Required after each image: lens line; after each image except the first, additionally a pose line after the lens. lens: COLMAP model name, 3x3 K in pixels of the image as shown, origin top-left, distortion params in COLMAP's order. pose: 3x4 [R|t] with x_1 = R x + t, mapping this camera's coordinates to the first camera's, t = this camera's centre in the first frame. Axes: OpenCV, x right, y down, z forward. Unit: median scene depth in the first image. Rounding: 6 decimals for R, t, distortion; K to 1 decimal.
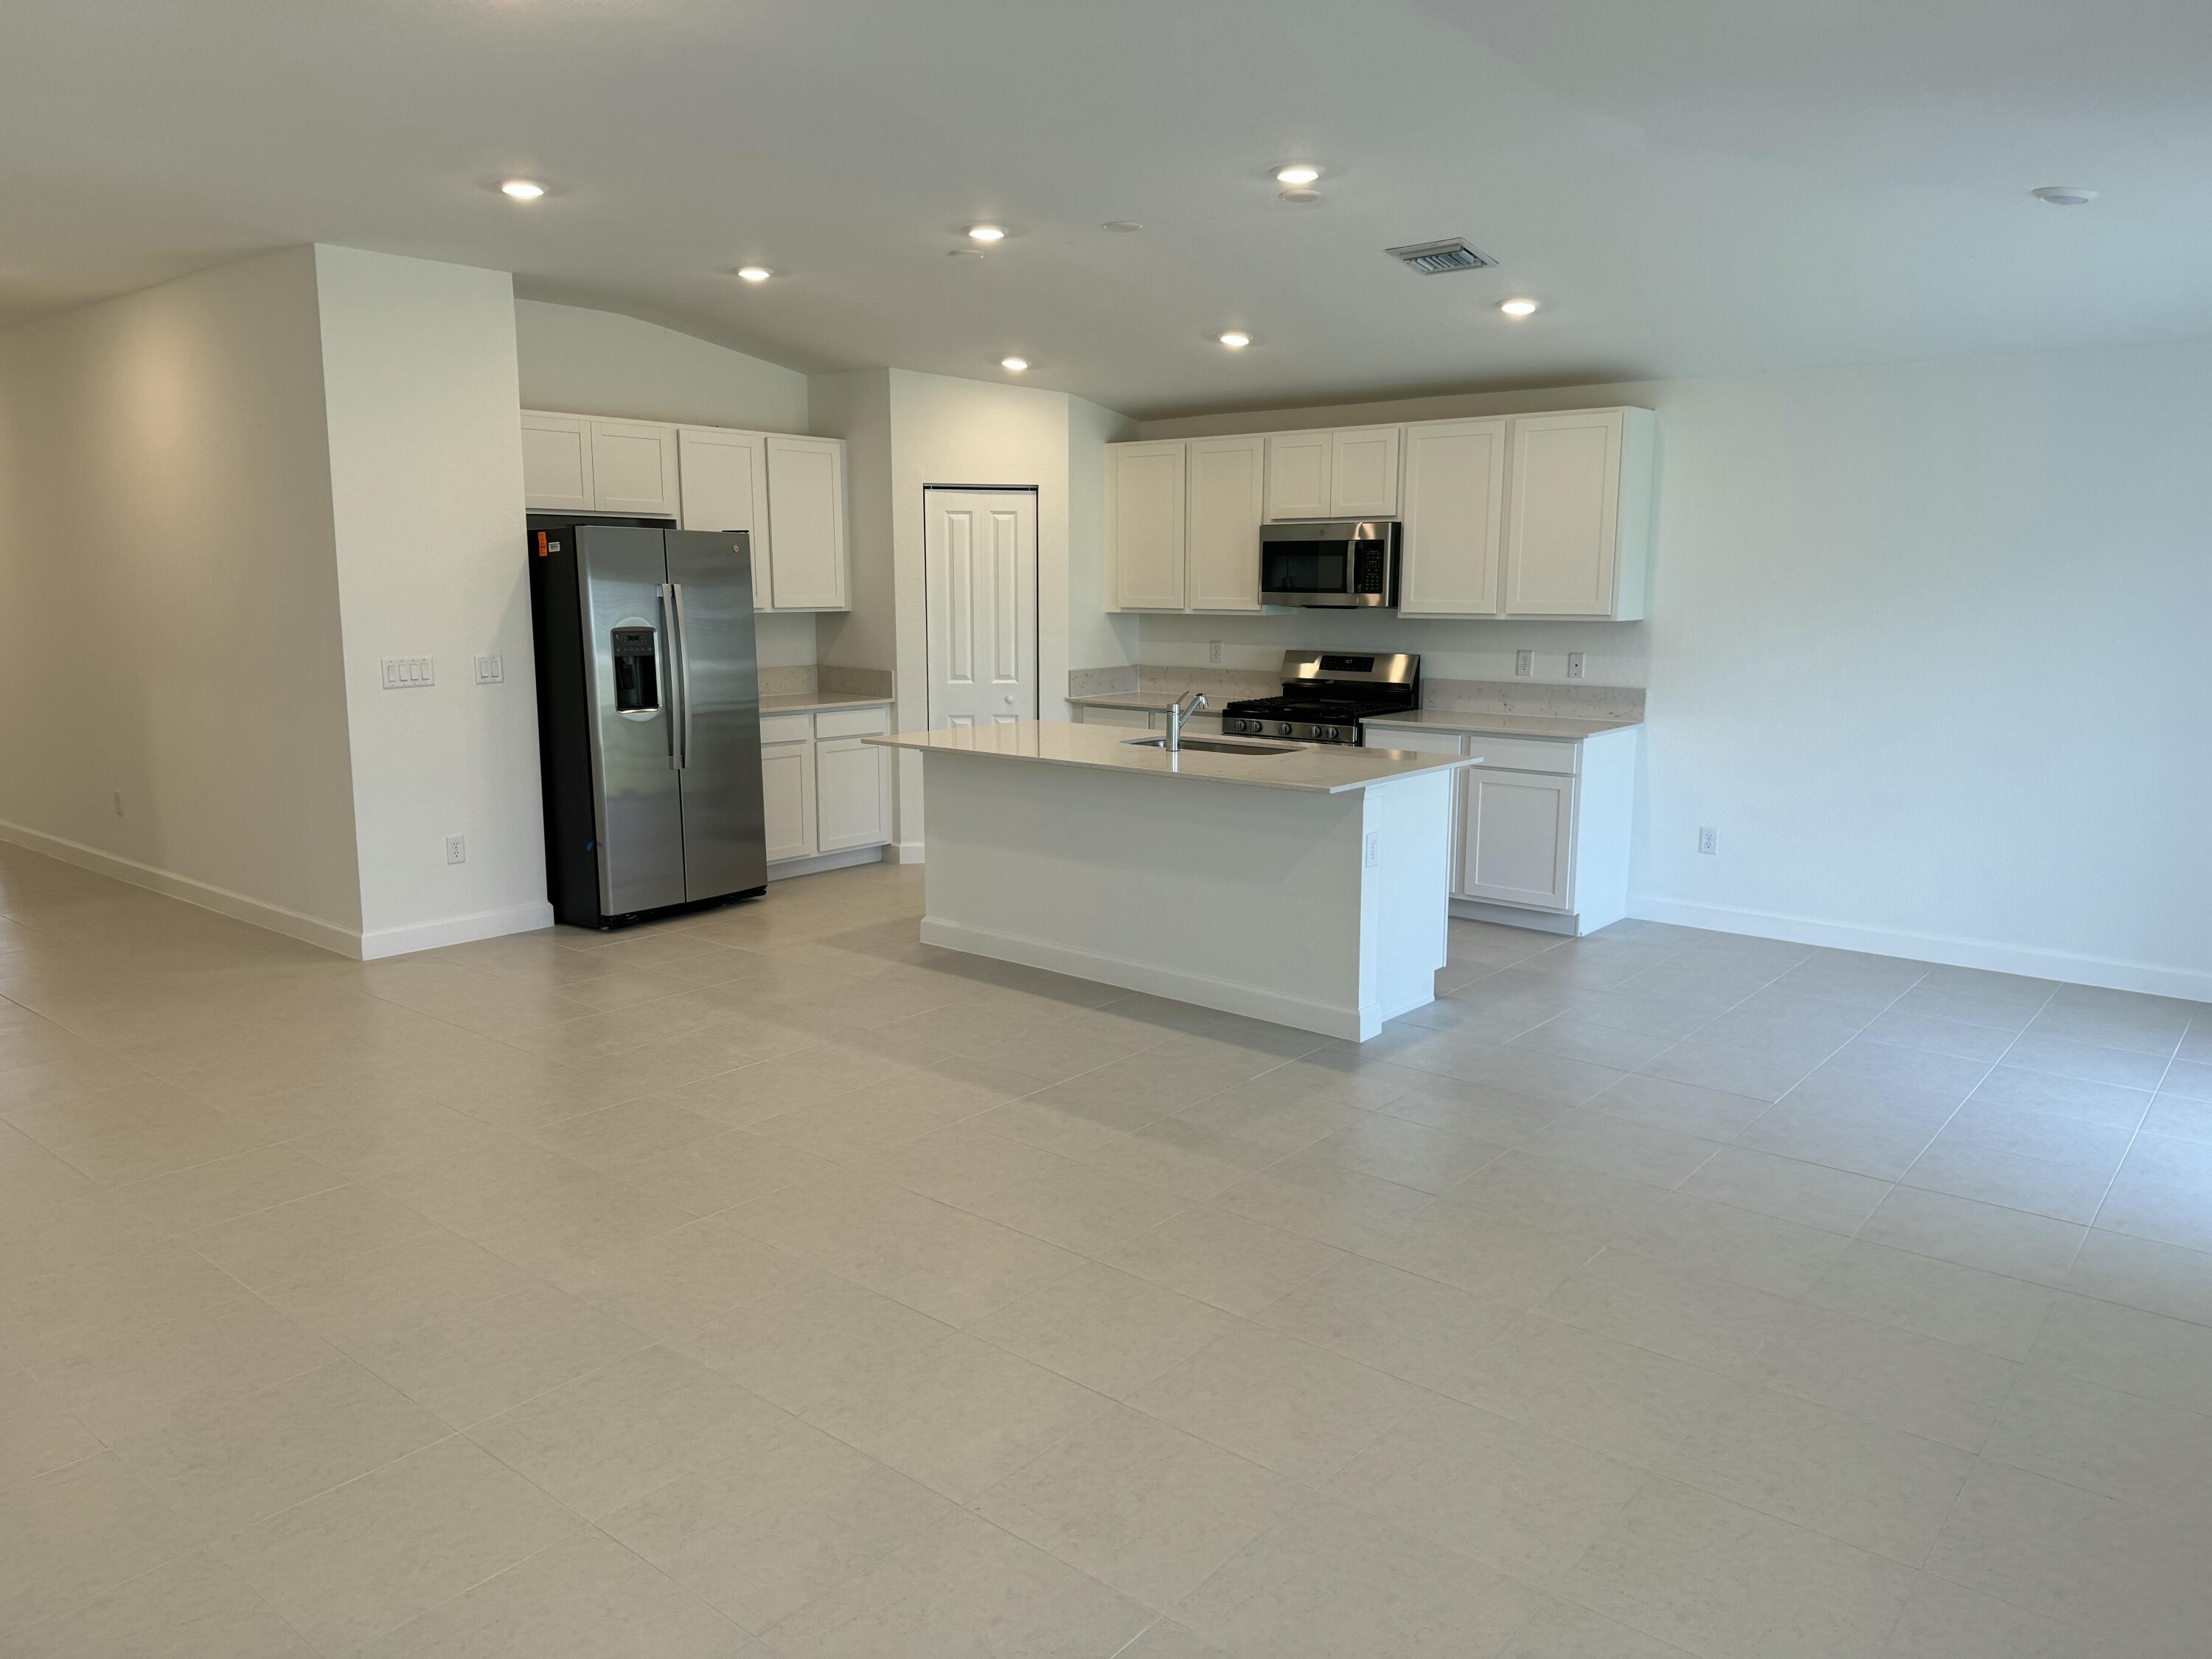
lens RADIAL K [[1563.1, 0, 1109.0], [0, 1563.1, 847.6], [0, 0, 1]] dist [0.075356, -0.080122]
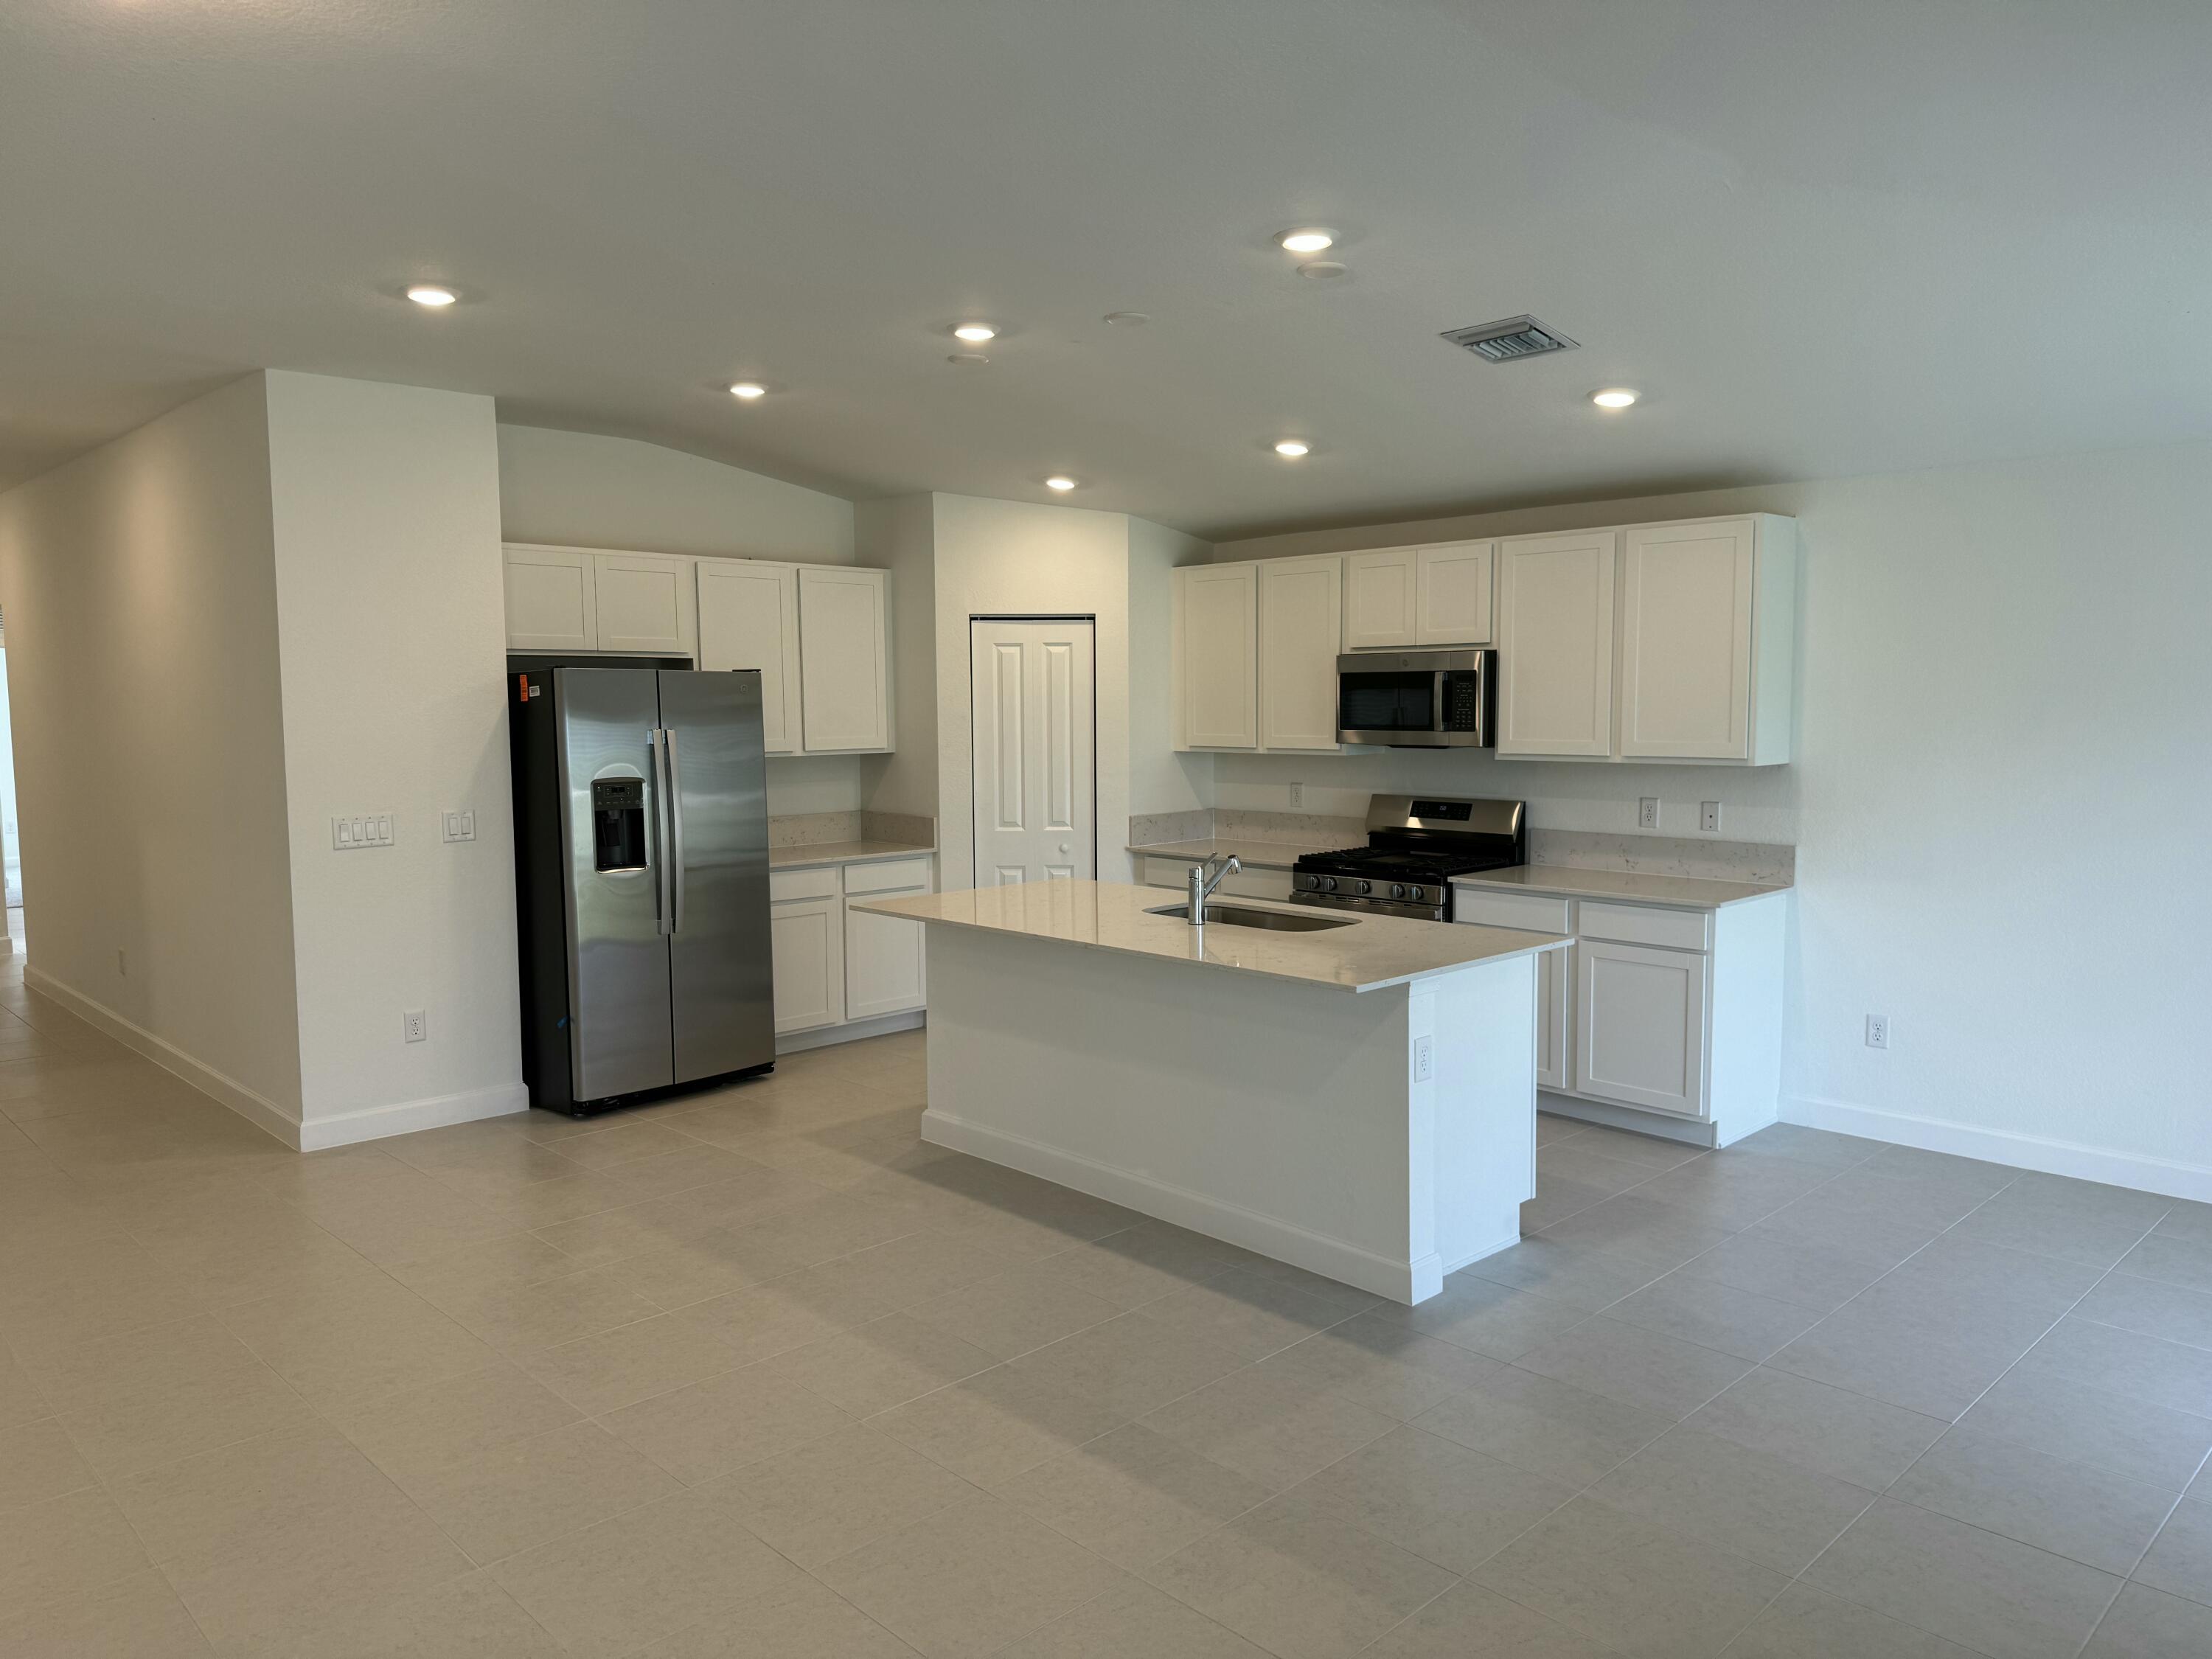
lens RADIAL K [[1563.1, 0, 1113.8], [0, 1563.1, 843.4], [0, 0, 1]] dist [0.075356, -0.080122]
pose [[0.994223, 0.000543, -0.107329, 0.073628], [-0.009009, 0.996880, -0.078412, -0.033488], [0.106952, 0.078926, 0.991127, 0.138025]]
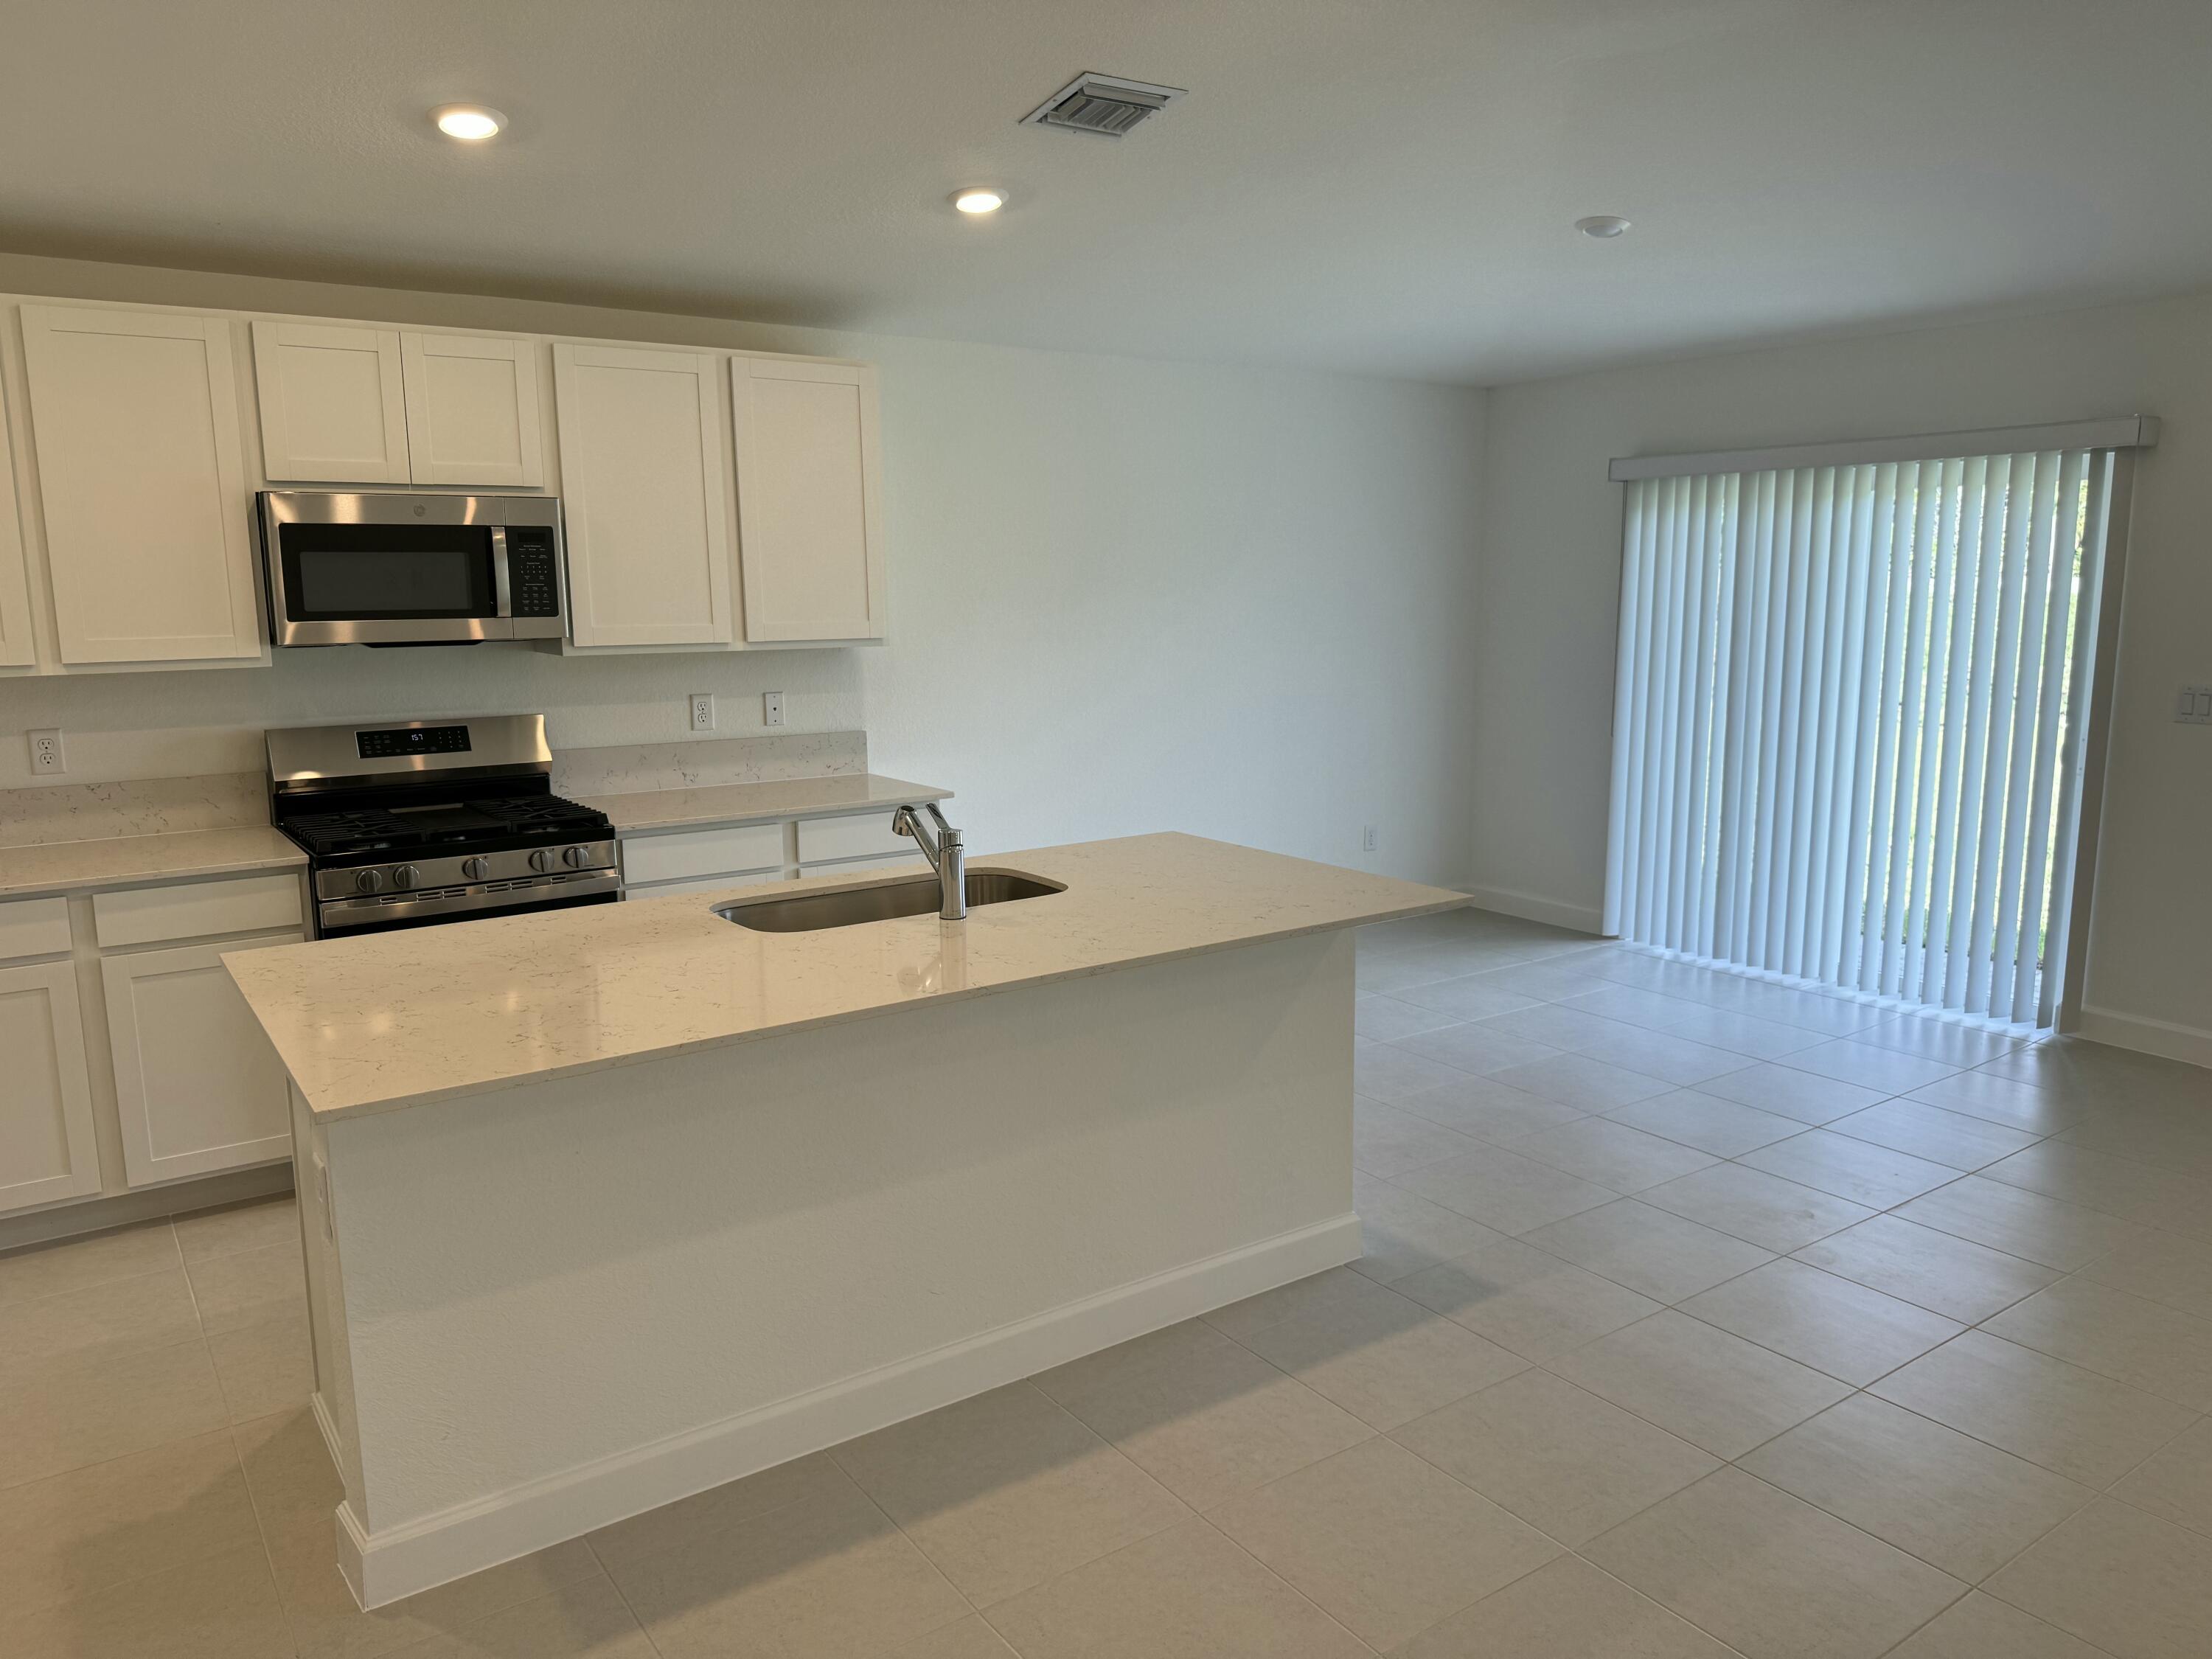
lens RADIAL K [[1563.1, 0, 1115.6], [0, 1563.1, 835.1], [0, 0, 1]] dist [0.075356, -0.080122]
pose [[0.253834, -0.165037, 0.953064, -0.381384], [0.176938, 0.976632, 0.121994, -0.123851], [-0.950927, 0.137667, 0.277104, 0.681187]]
